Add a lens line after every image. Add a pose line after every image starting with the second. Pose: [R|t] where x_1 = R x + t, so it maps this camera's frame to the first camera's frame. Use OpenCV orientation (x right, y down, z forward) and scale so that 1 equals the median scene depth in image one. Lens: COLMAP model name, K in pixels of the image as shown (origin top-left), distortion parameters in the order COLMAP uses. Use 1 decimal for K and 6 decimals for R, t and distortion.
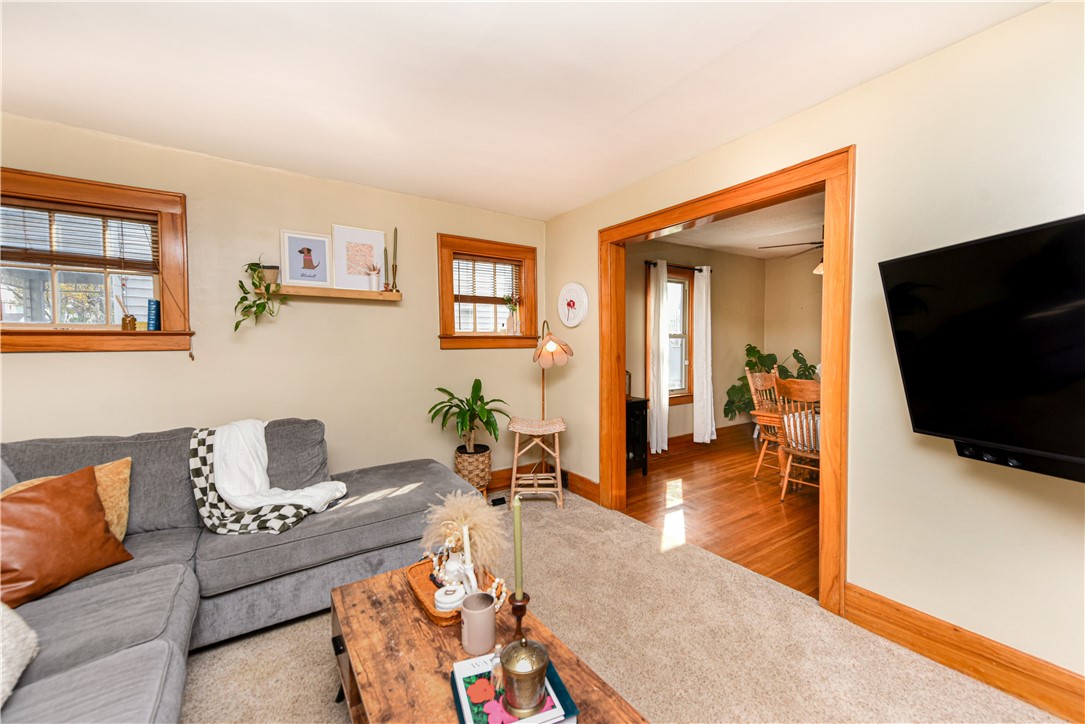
lens RADIAL K [[439.0, 0, 548.5], [0, 439.0, 358.9], [0, 0, 1]] dist [0.001133, 0.000101]
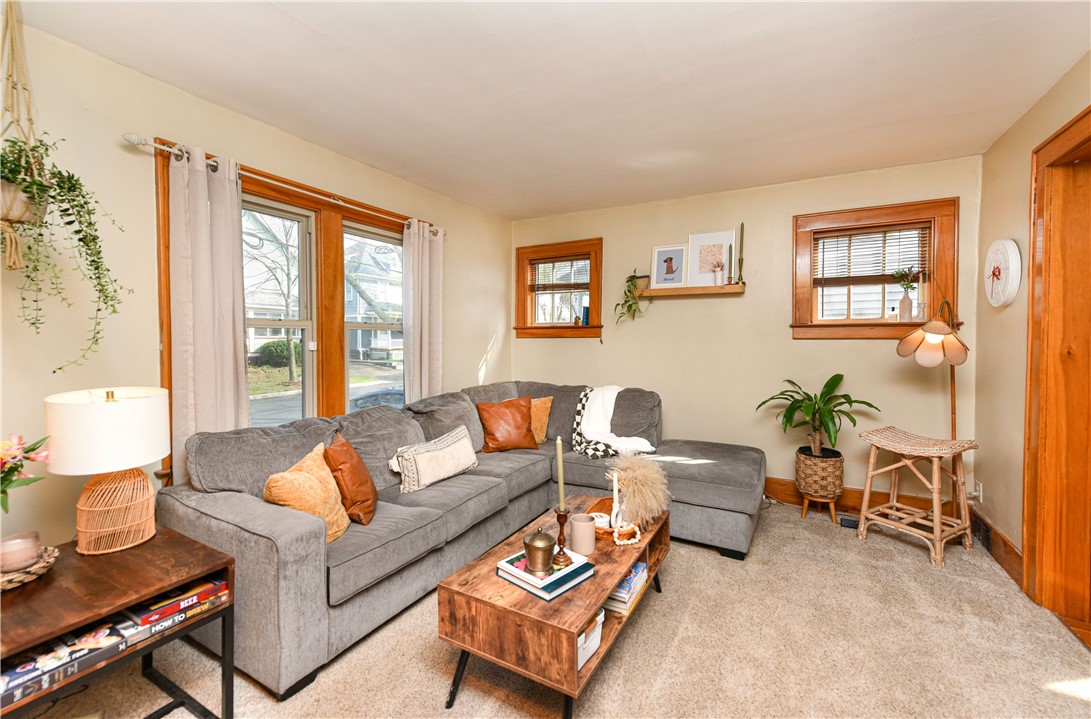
lens RADIAL K [[454.0, 0, 545.2], [0, 454.0, 343.9], [0, 0, 1]] dist [0.000189, -0.000006]
pose [[0.427271, 0.017435, -0.903956, 0.411758], [-0.032992, 0.999449, 0.003683, 0.002567], [0.903522, 0.028249, 0.427610, 0.106280]]
